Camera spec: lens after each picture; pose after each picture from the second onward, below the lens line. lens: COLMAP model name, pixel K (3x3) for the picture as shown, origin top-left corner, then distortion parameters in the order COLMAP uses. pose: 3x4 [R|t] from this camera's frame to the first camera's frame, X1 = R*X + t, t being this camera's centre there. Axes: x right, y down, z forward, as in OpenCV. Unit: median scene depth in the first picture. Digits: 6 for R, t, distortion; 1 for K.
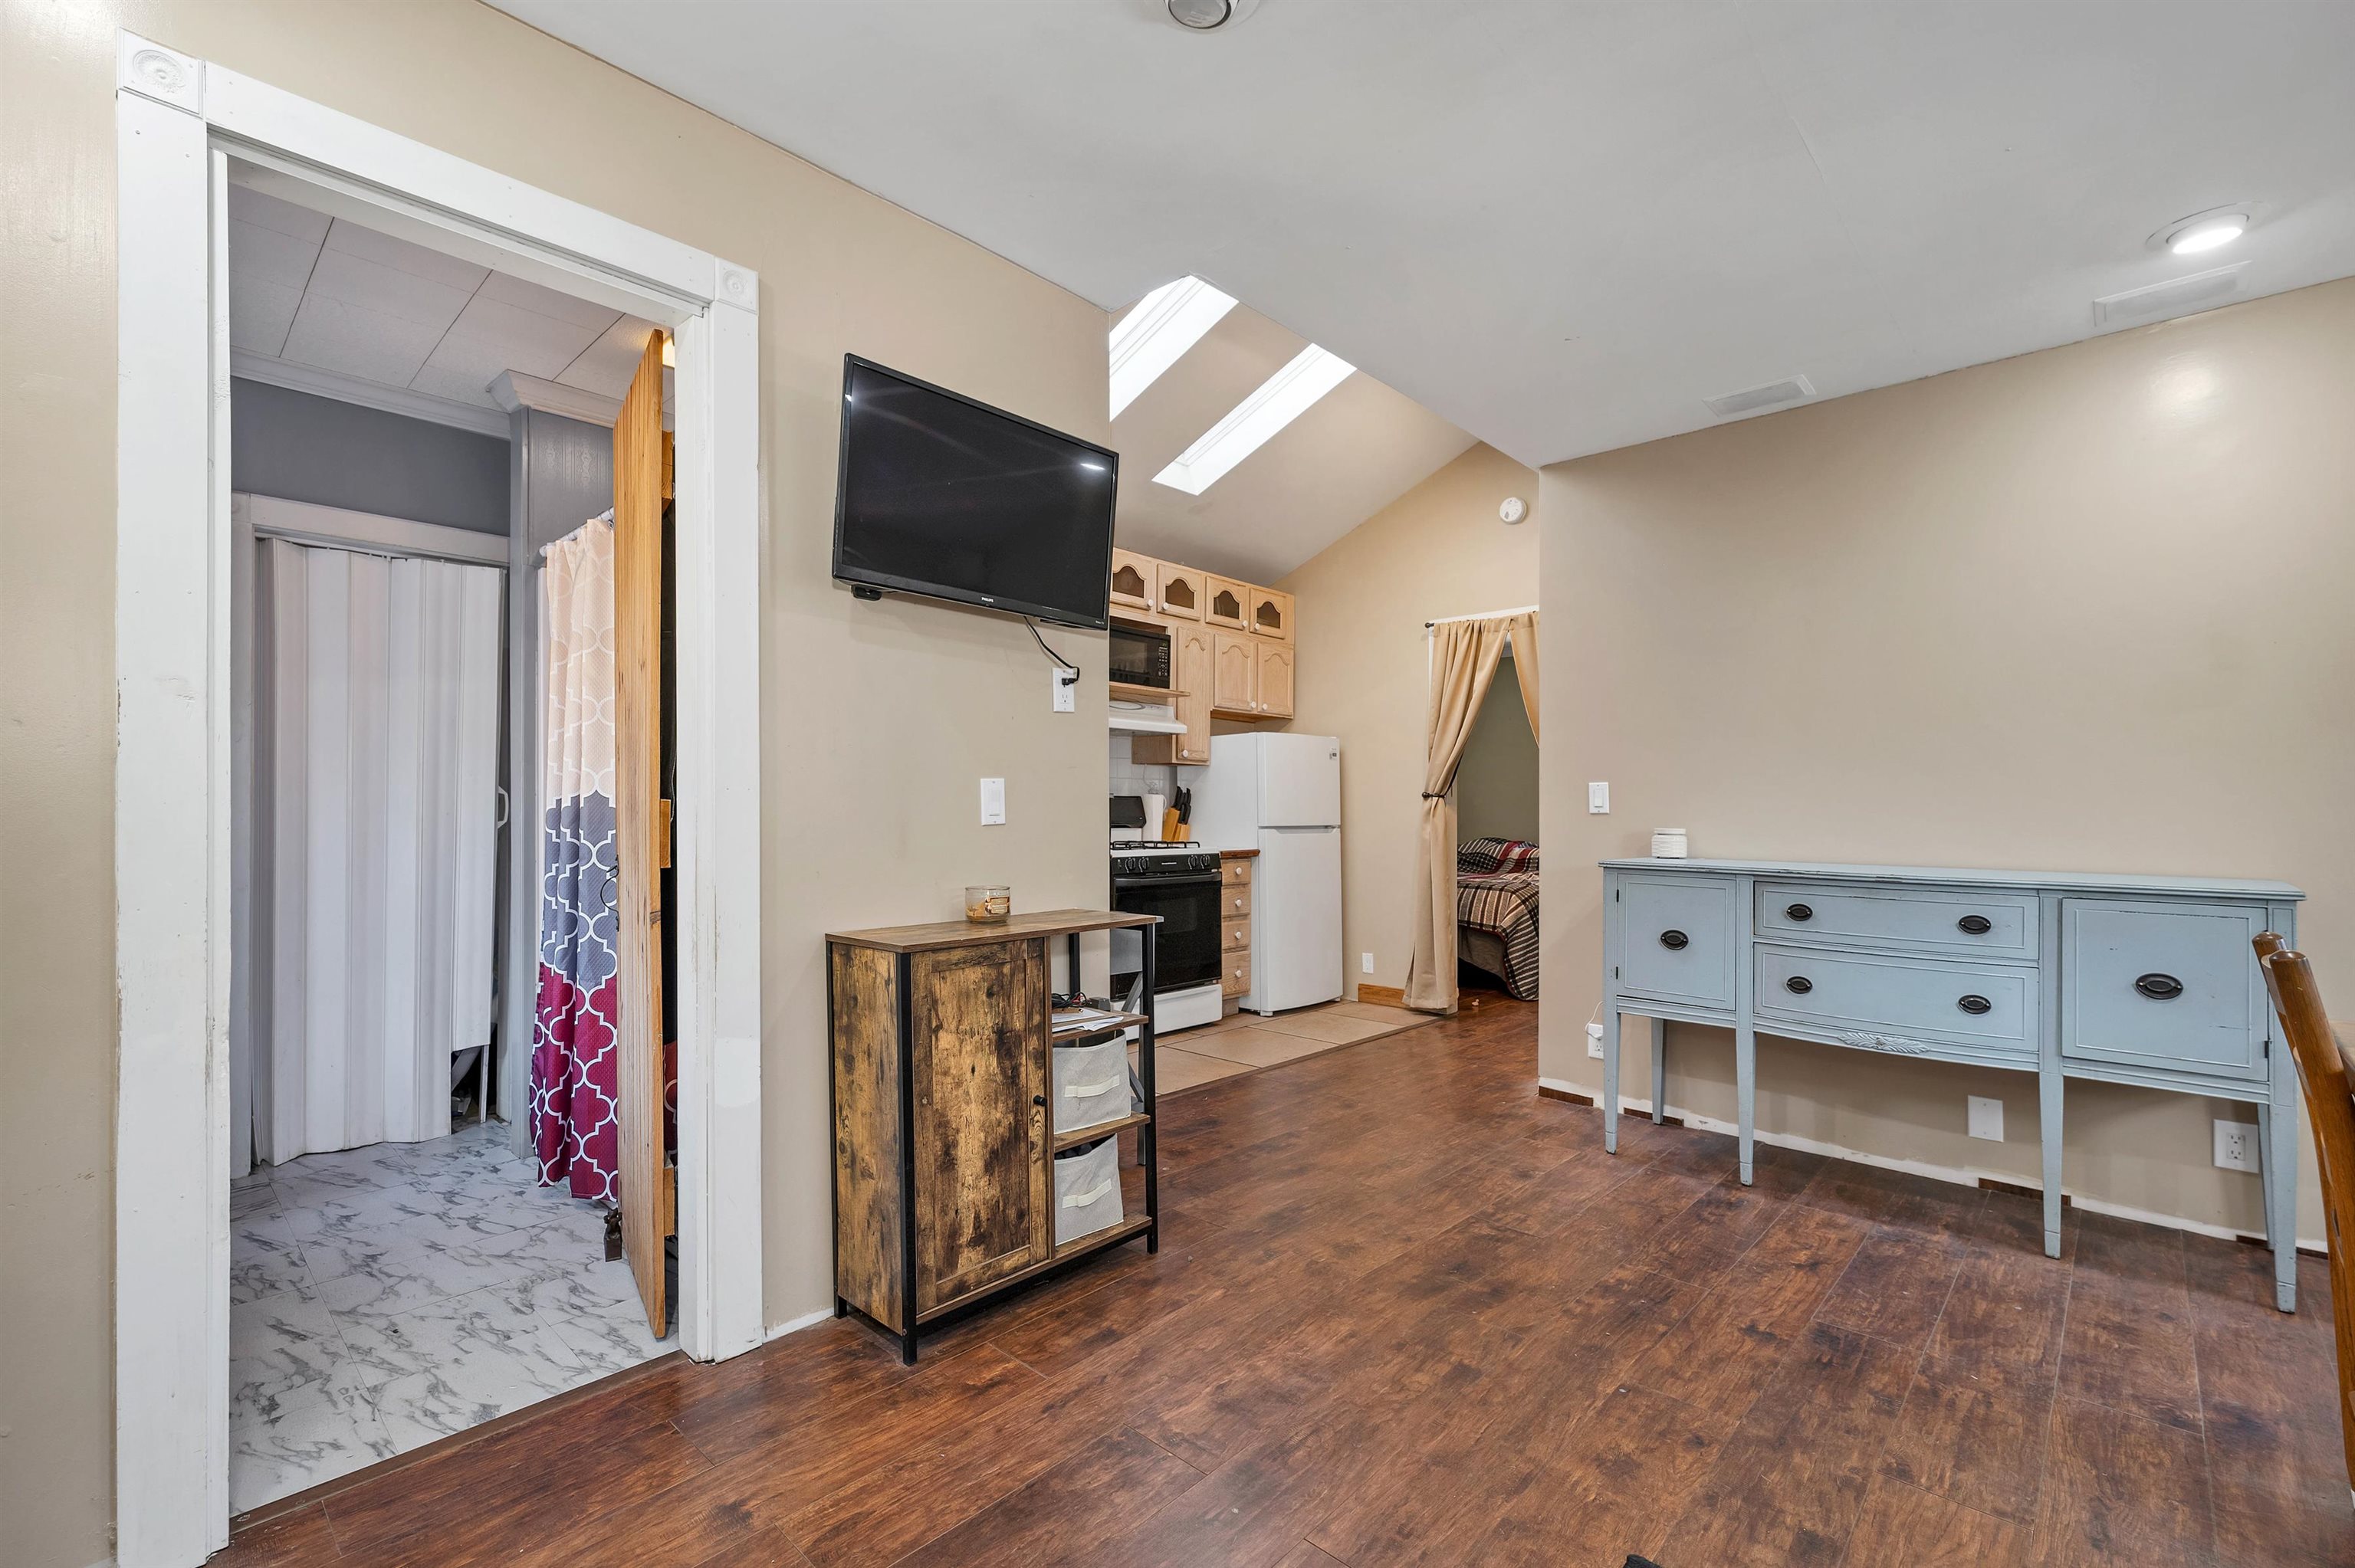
lens RADIAL K [[1007.9, 0, 1167.4], [0, 1007.9, 813.6], [0, 0, 1]] dist [0.010403, 0.000660]
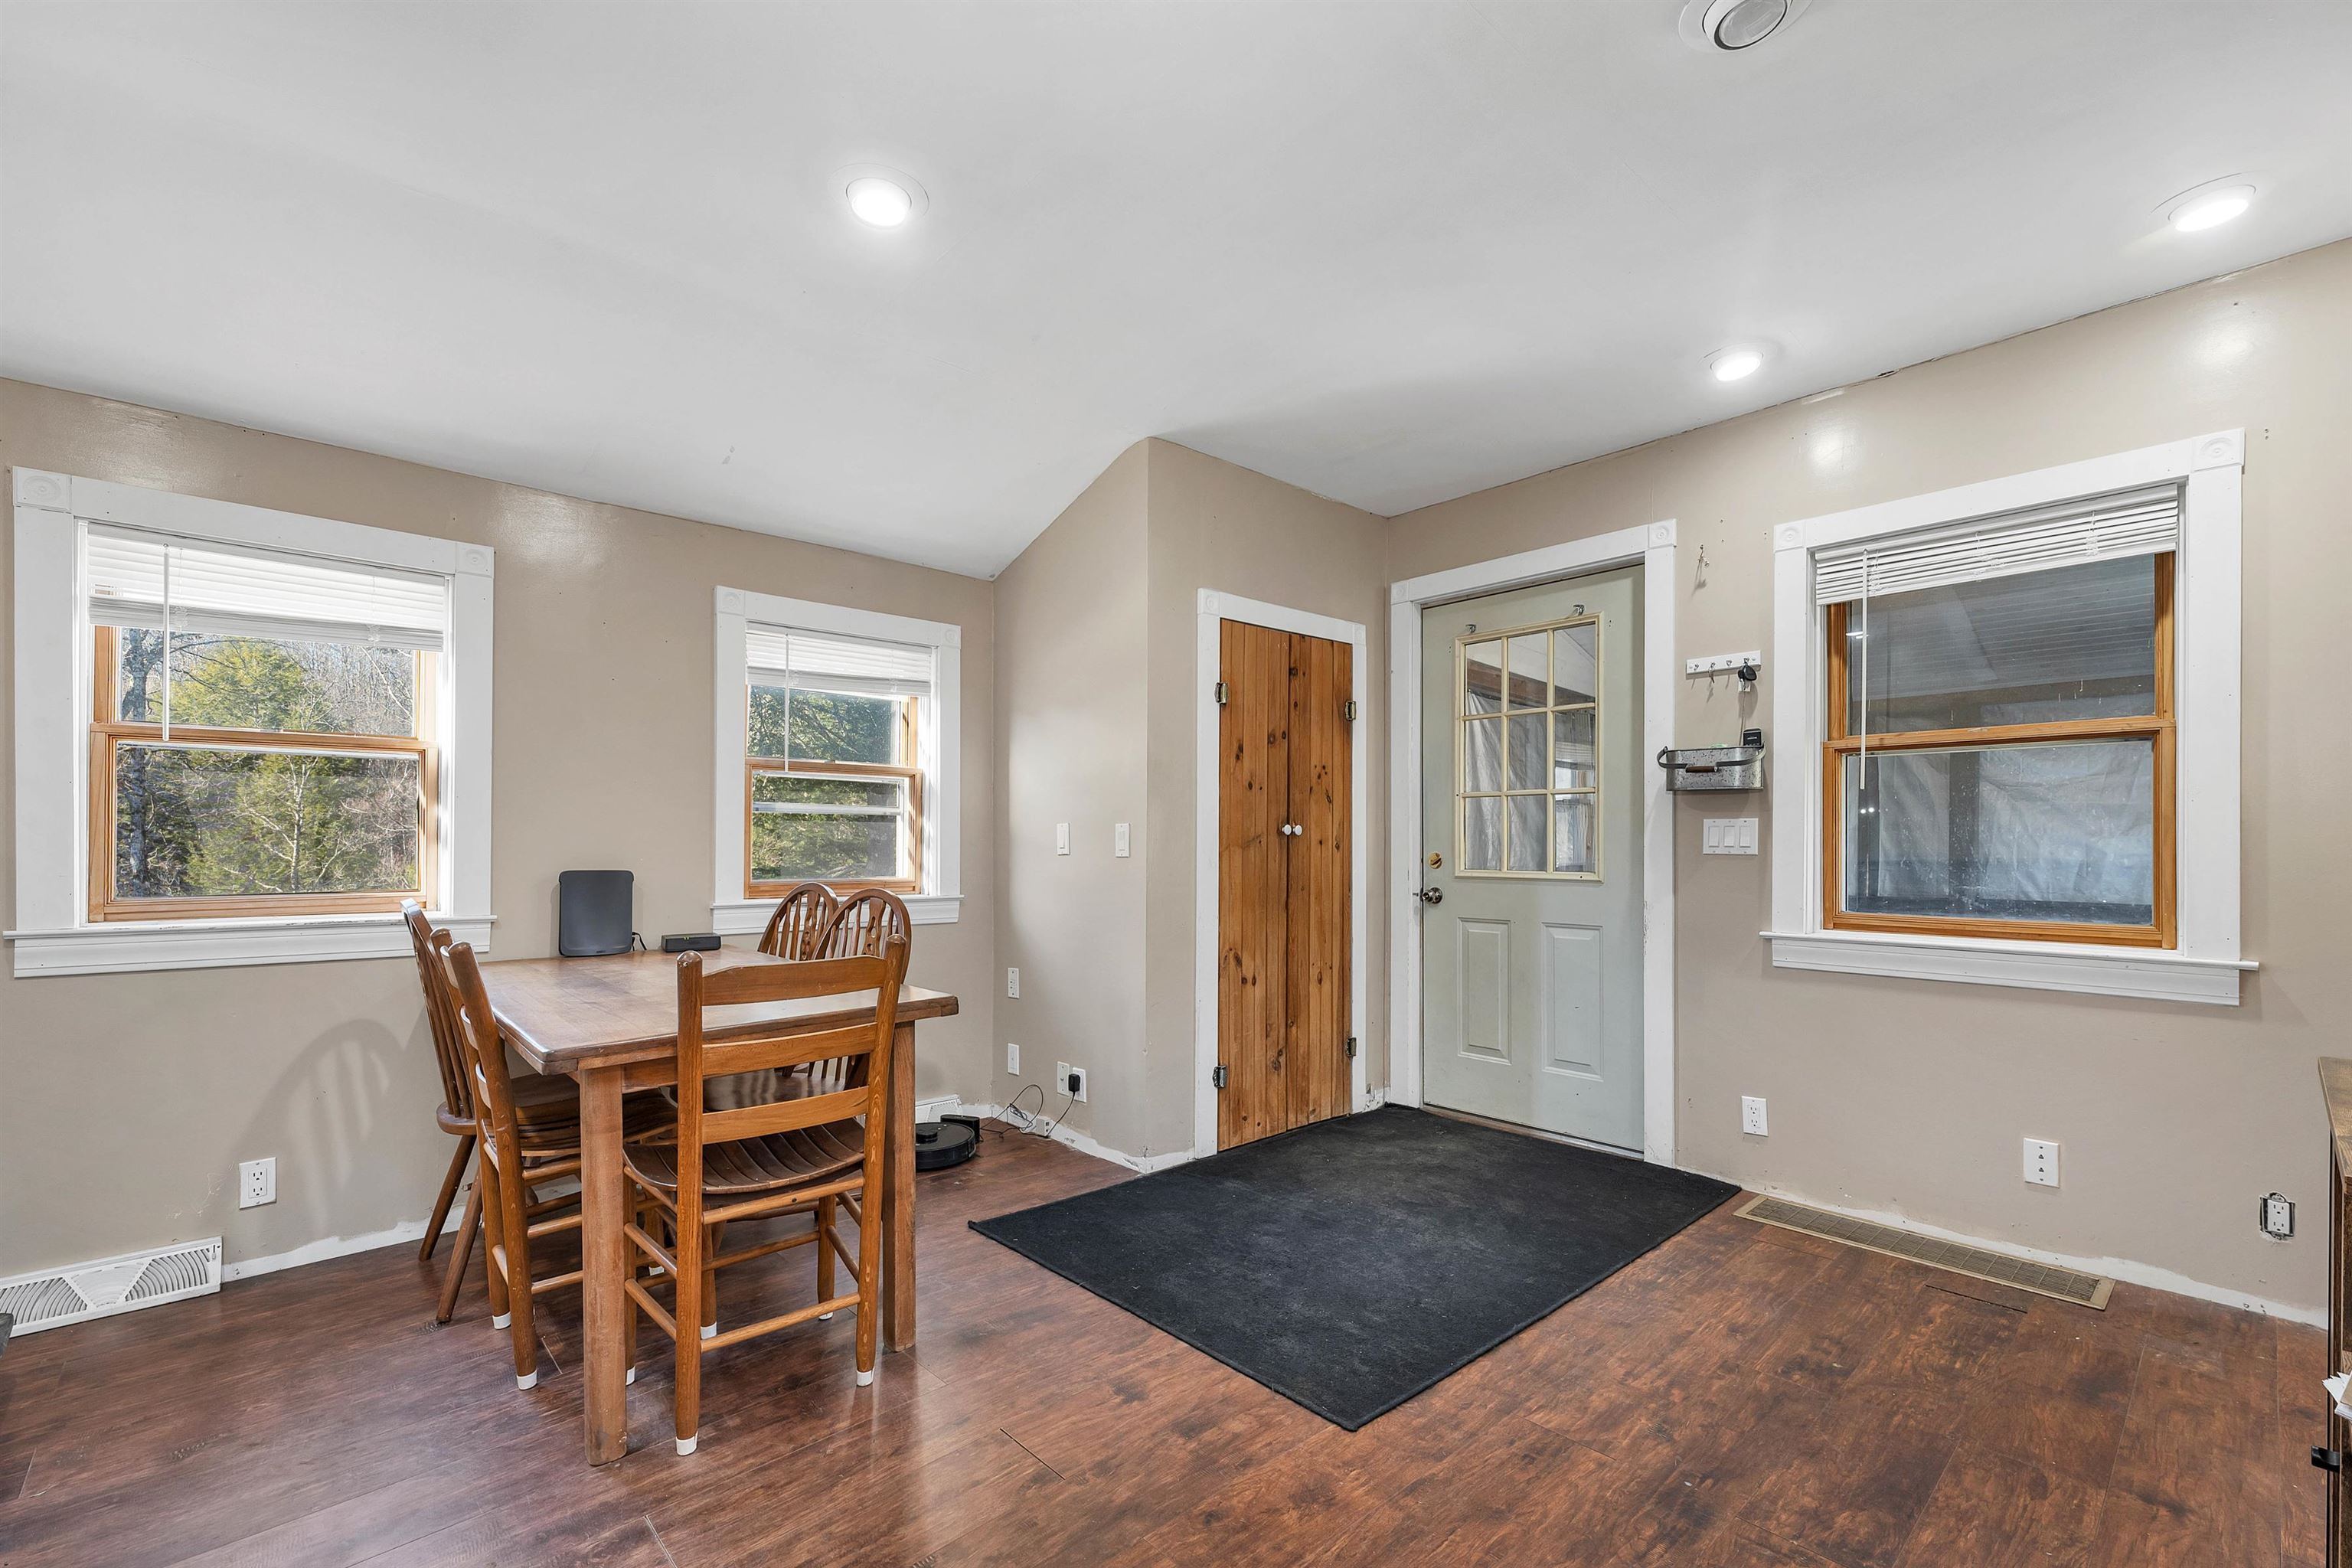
lens RADIAL K [[1045.3, 0, 1165.8], [0, 1045.3, 836.8], [0, 0, 1]] dist [0.012361, 0.000137]
pose [[-0.997889, -0.009677, 0.064223, 0.324222], [-0.009453, 0.999948, 0.003783, -0.004004], [-0.064256, 0.003168, -0.997928, 1.248585]]
